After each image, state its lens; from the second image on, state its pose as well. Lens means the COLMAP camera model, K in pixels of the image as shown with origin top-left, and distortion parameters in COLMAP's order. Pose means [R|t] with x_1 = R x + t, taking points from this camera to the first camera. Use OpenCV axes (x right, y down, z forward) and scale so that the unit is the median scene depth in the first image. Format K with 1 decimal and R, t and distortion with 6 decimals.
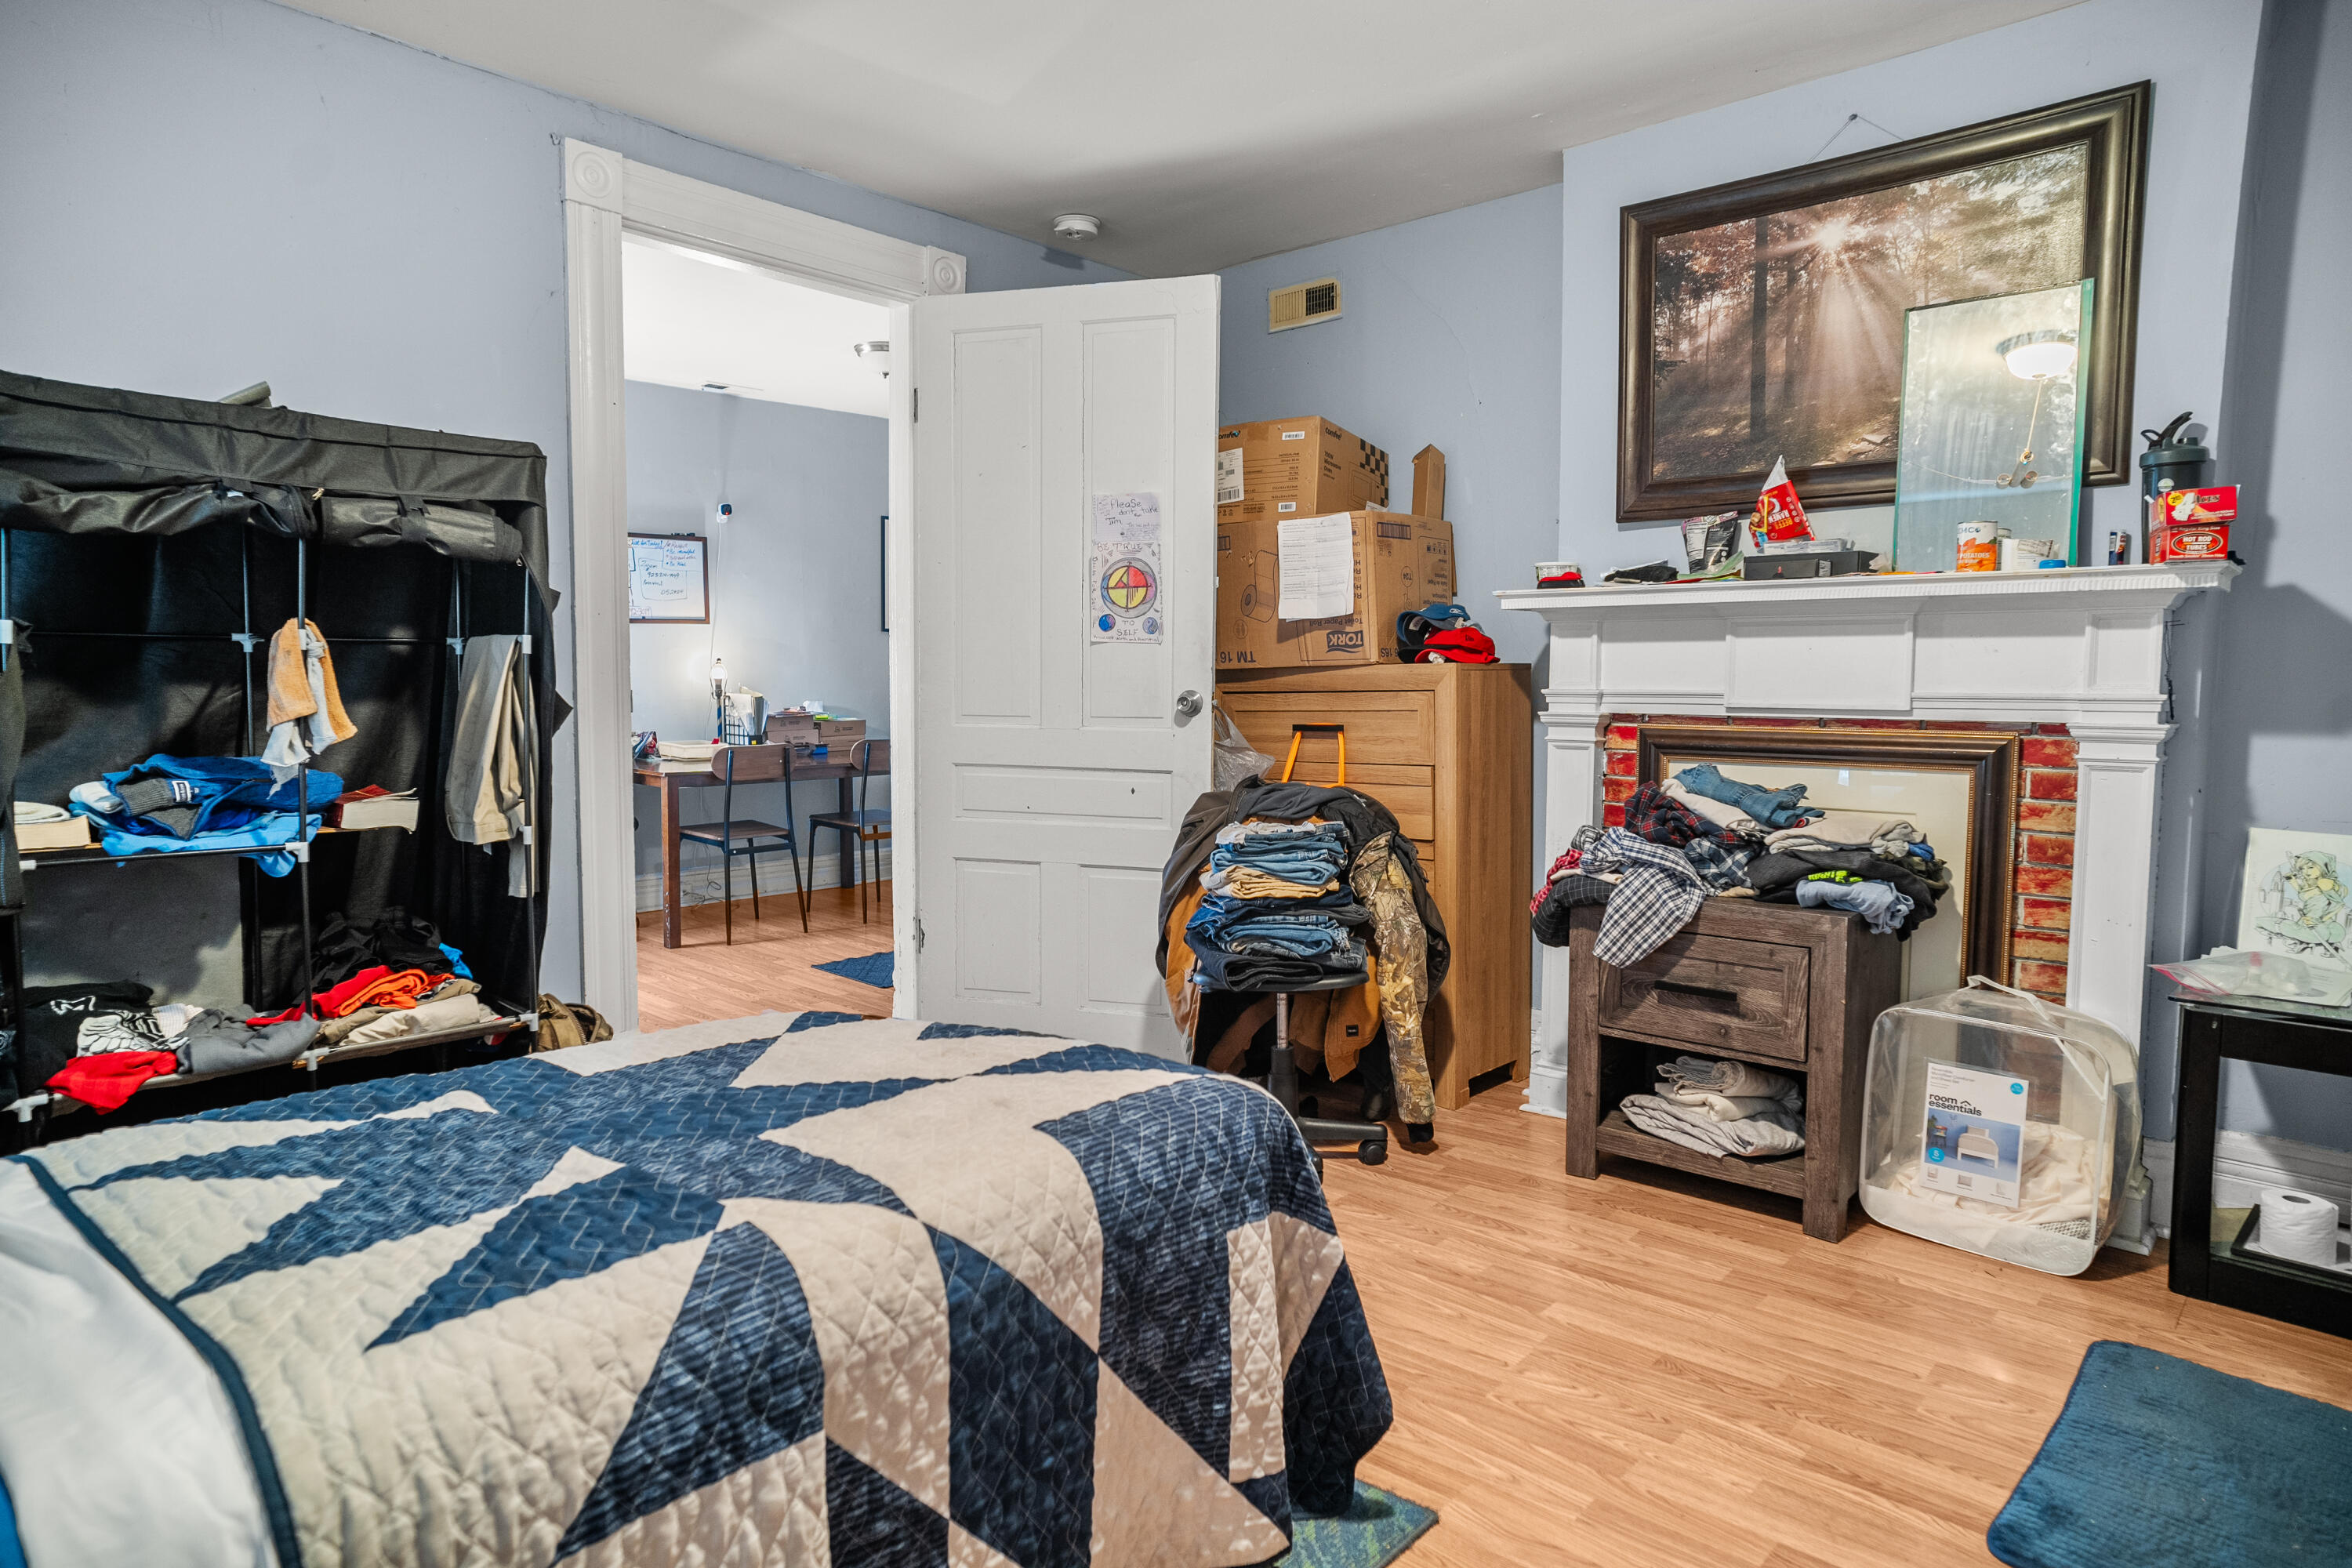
lens RADIAL K [[1391.9, 0, 1167.7], [0, 1391.9, 763.7], [0, 0, 1]] dist [-0.046666, 0.045107]
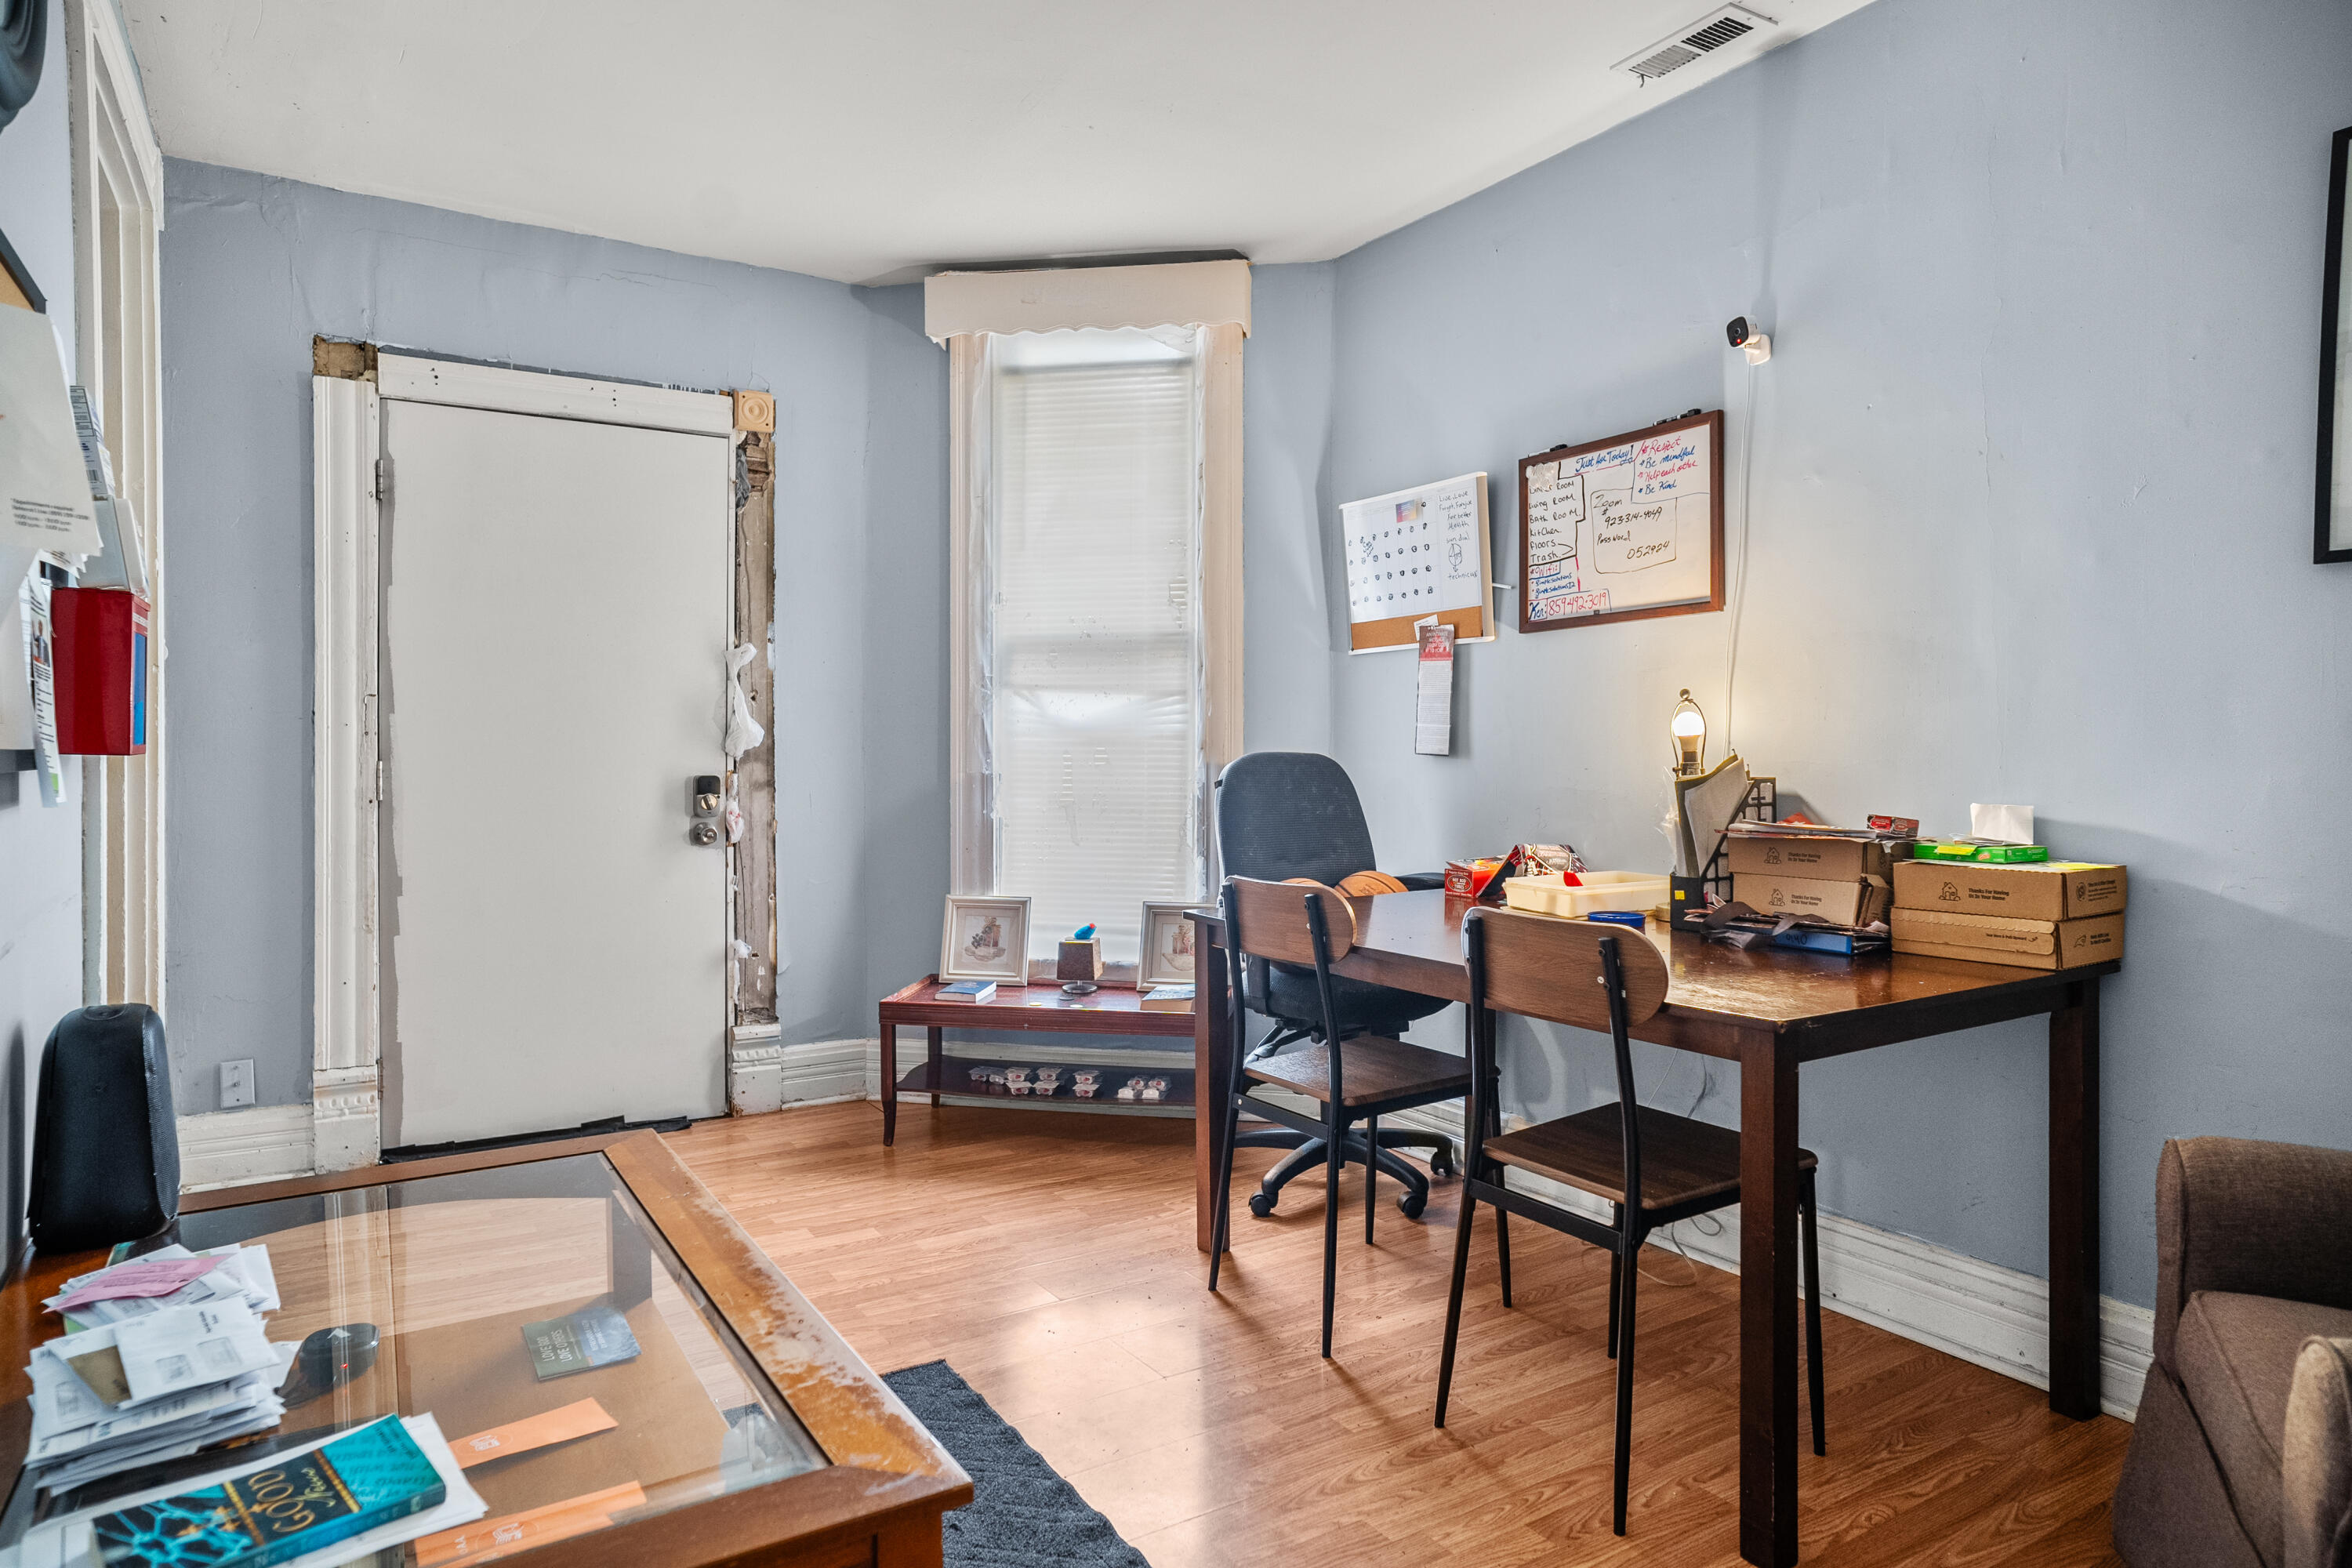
lens RADIAL K [[1391.9, 0, 1167.7], [0, 1391.9, 763.7], [0, 0, 1]] dist [-0.046666, 0.045107]
pose [[-0.292534, 0.010376, -0.956199, 0.130499], [-0.064055, 0.997483, 0.030421, -0.055810], [0.954107, 0.070149, -0.291132, 0.972118]]
